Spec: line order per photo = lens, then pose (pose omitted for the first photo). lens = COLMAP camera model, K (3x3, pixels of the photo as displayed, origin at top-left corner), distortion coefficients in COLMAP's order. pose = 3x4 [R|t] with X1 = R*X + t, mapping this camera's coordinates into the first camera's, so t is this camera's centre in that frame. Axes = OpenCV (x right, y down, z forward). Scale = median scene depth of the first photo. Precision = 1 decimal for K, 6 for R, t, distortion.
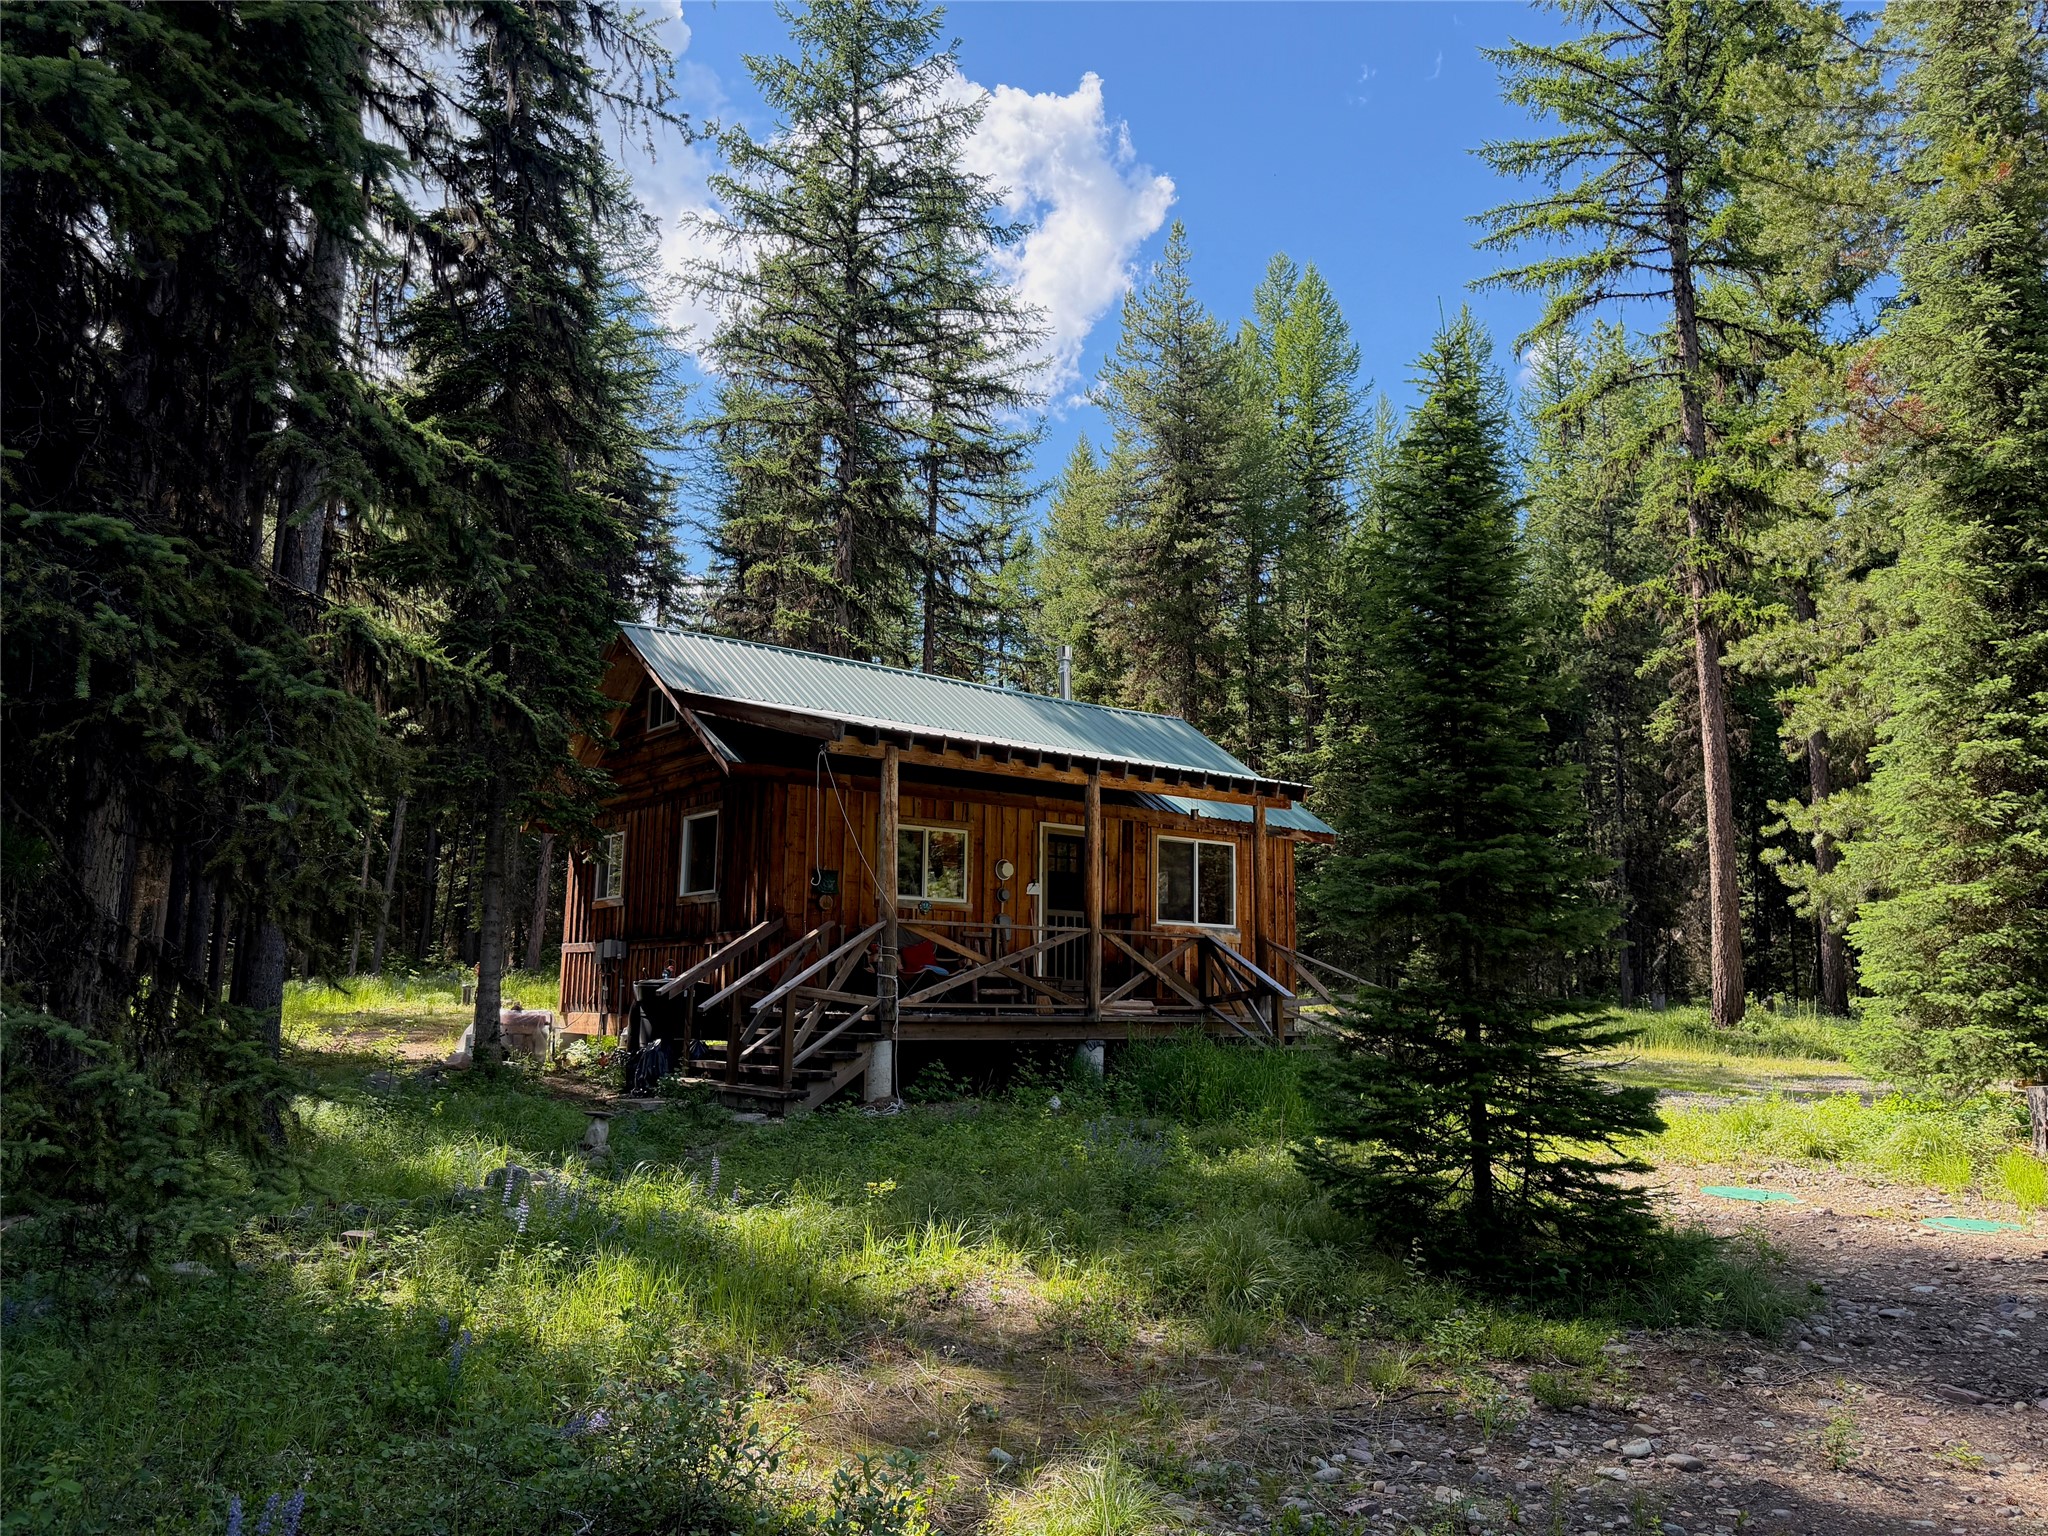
lens RADIAL K [[1443.3, 0, 1024.0], [0, 1443.3, 768.0], [0, 0, 1]] dist [0.123059, -0.194863]
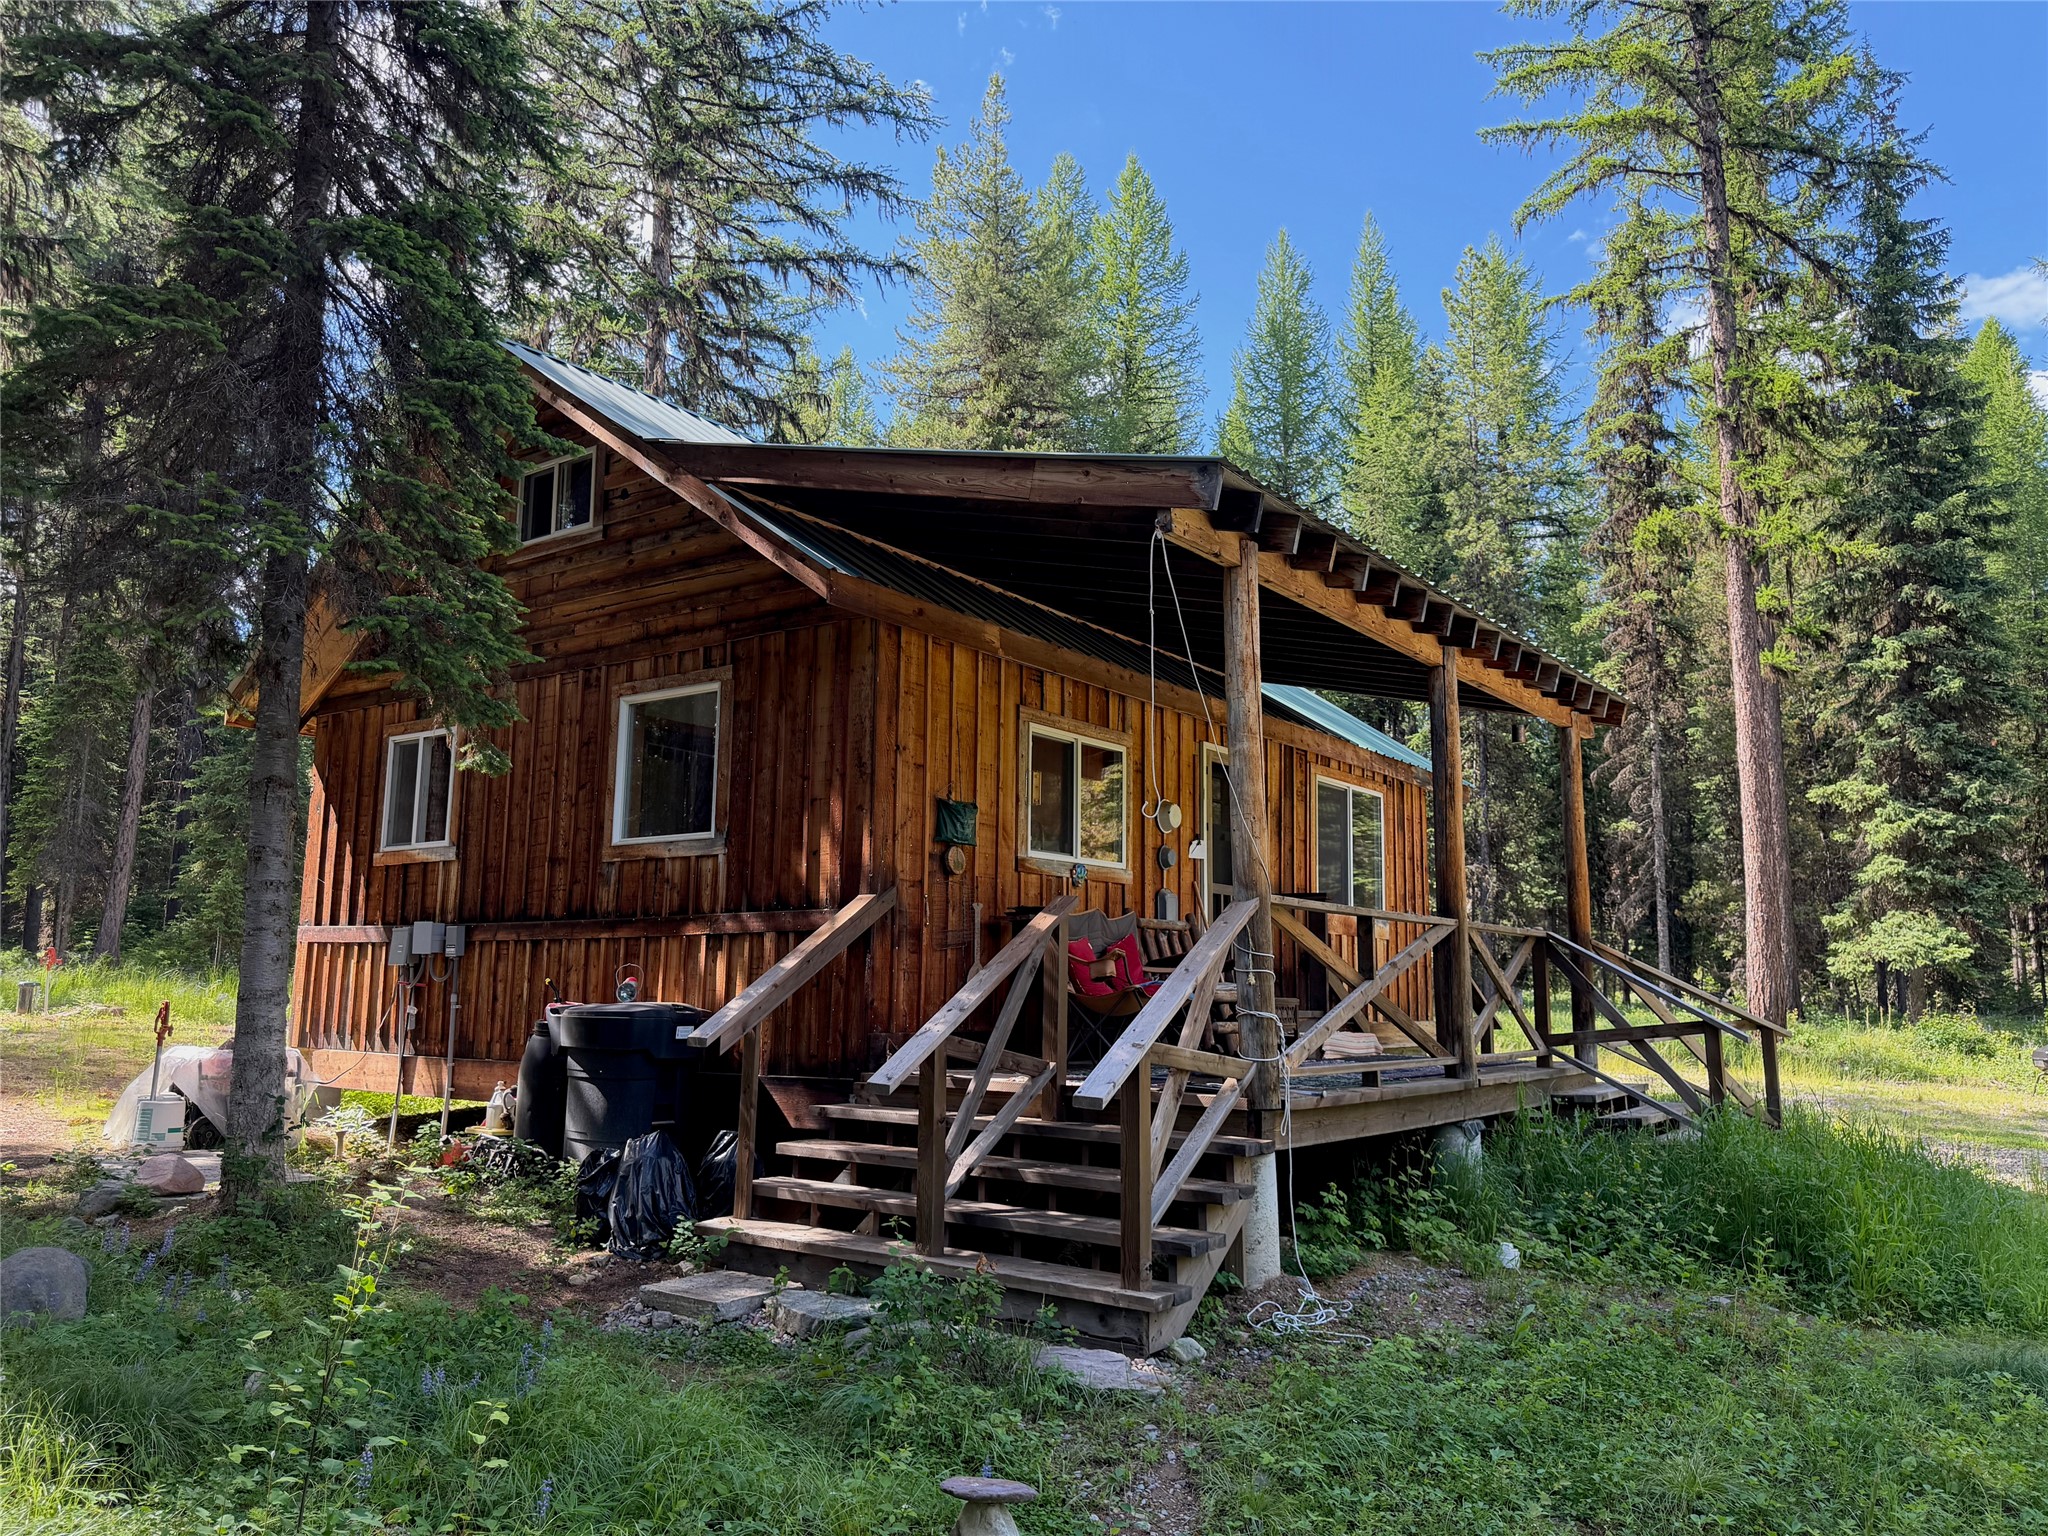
lens RADIAL K [[1451.8, 0, 1024.0], [0, 1451.8, 768.0], [0, 0, 1]] dist [0.025828, -0.031289]
pose [[0.958484, 0.041811, 0.282065, -0.229882], [-0.044997, 0.998976, 0.004821, 0.047758], [-0.281575, -0.017313, 0.959383, 0.418165]]
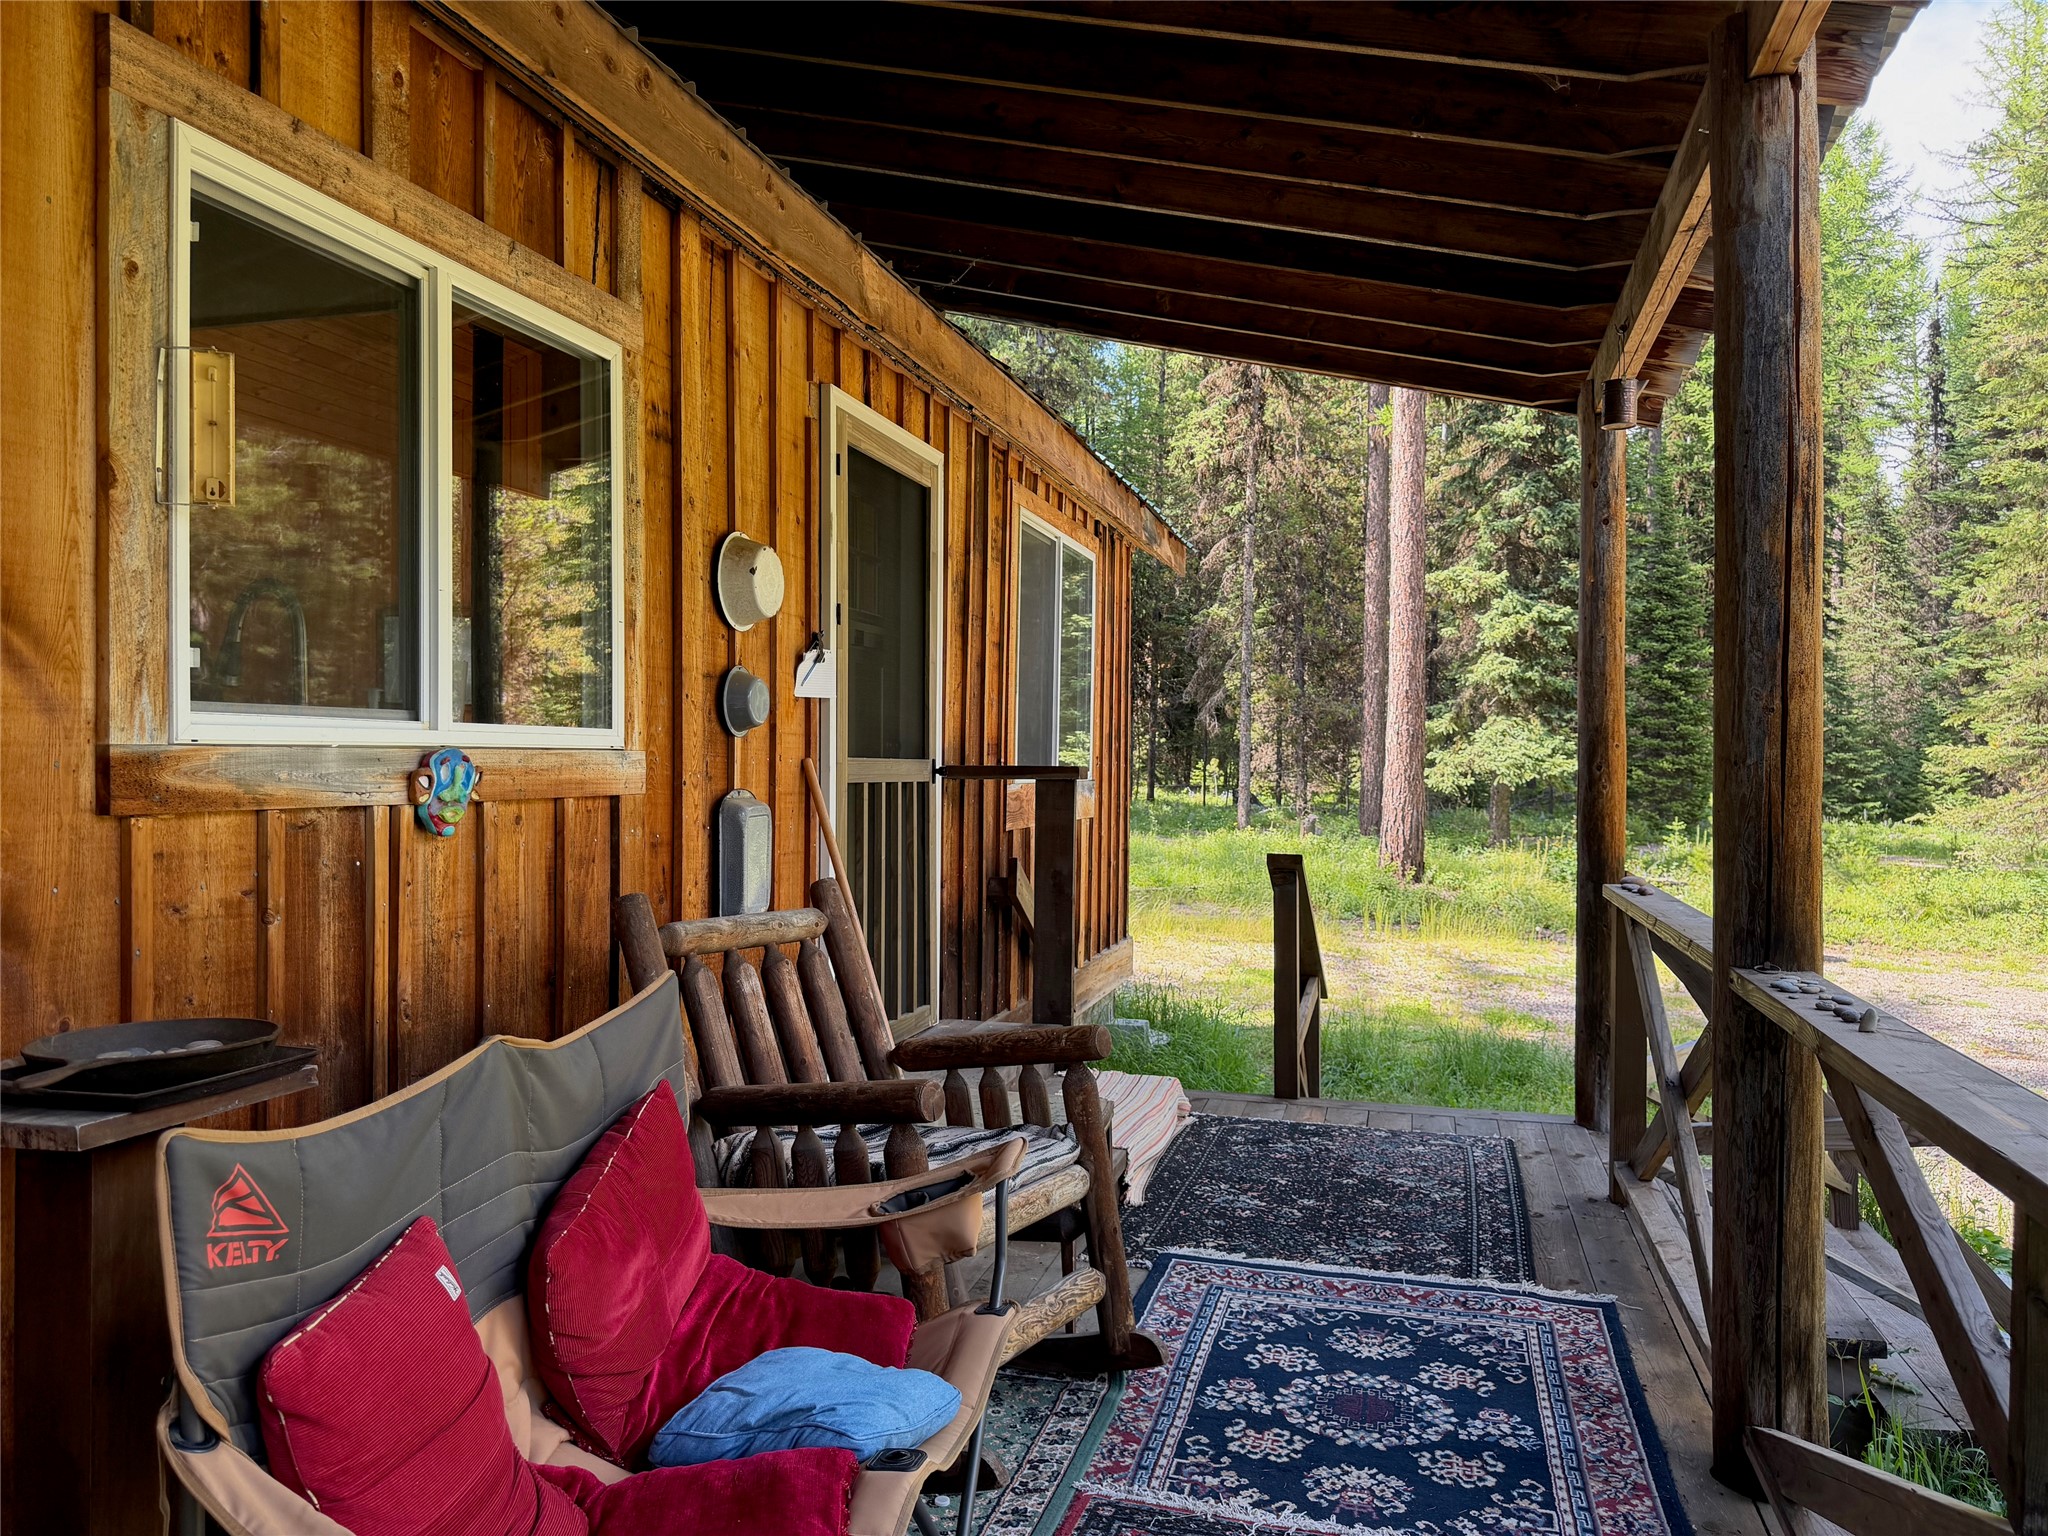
lens RADIAL K [[1483.9, 0, 1024.0], [0, 1483.9, 768.0], [0, 0, 1]] dist [0.117638, -0.142560]
pose [[0.801875, -0.010847, 0.597394, -0.104755], [-0.087006, 0.987058, 0.134710, 0.061252], [-0.591123, -0.159997, 0.790553, 0.763720]]
